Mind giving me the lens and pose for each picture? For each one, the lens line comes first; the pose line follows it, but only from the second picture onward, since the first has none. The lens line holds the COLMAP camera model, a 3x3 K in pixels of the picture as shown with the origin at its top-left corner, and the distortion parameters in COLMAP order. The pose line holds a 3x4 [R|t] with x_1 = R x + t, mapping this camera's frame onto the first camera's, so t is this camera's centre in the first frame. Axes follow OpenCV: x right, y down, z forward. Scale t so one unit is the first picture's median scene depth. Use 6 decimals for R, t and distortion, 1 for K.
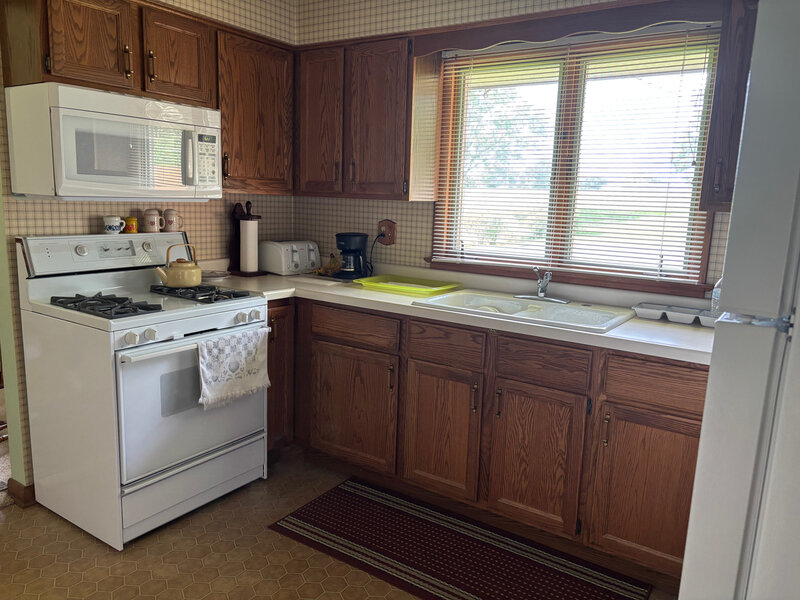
lens RADIAL K [[603.0, 0, 399.0], [0, 603.0, 297.1], [0, 0, 1]] dist [0.032240, -0.005681]
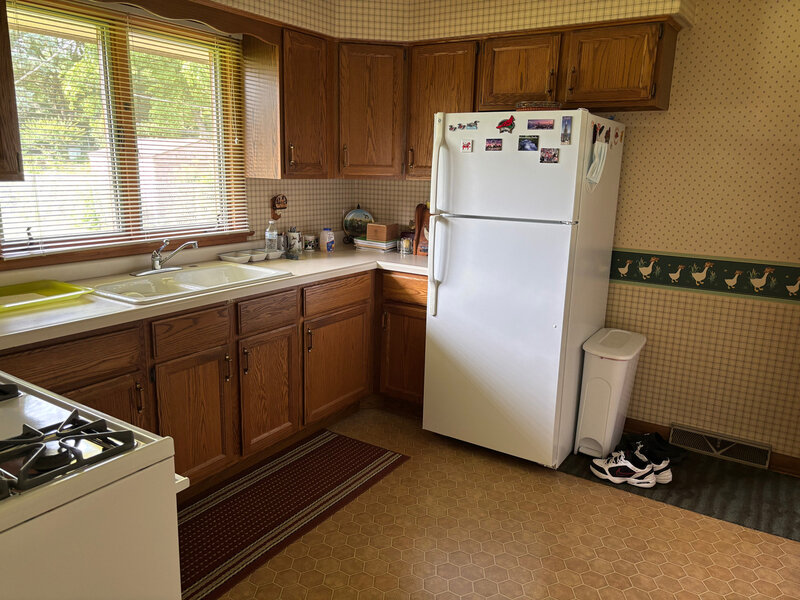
lens RADIAL K [[603.0, 0, 398.3], [0, 603.0, 302.9], [0, 0, 1]] dist [0.032240, -0.005681]
pose [[-0.008485, -0.257807, 0.966159, -0.876030], [0.147667, 0.955278, 0.256200, -0.168707], [-0.989001, 0.144844, 0.029964, 0.661375]]
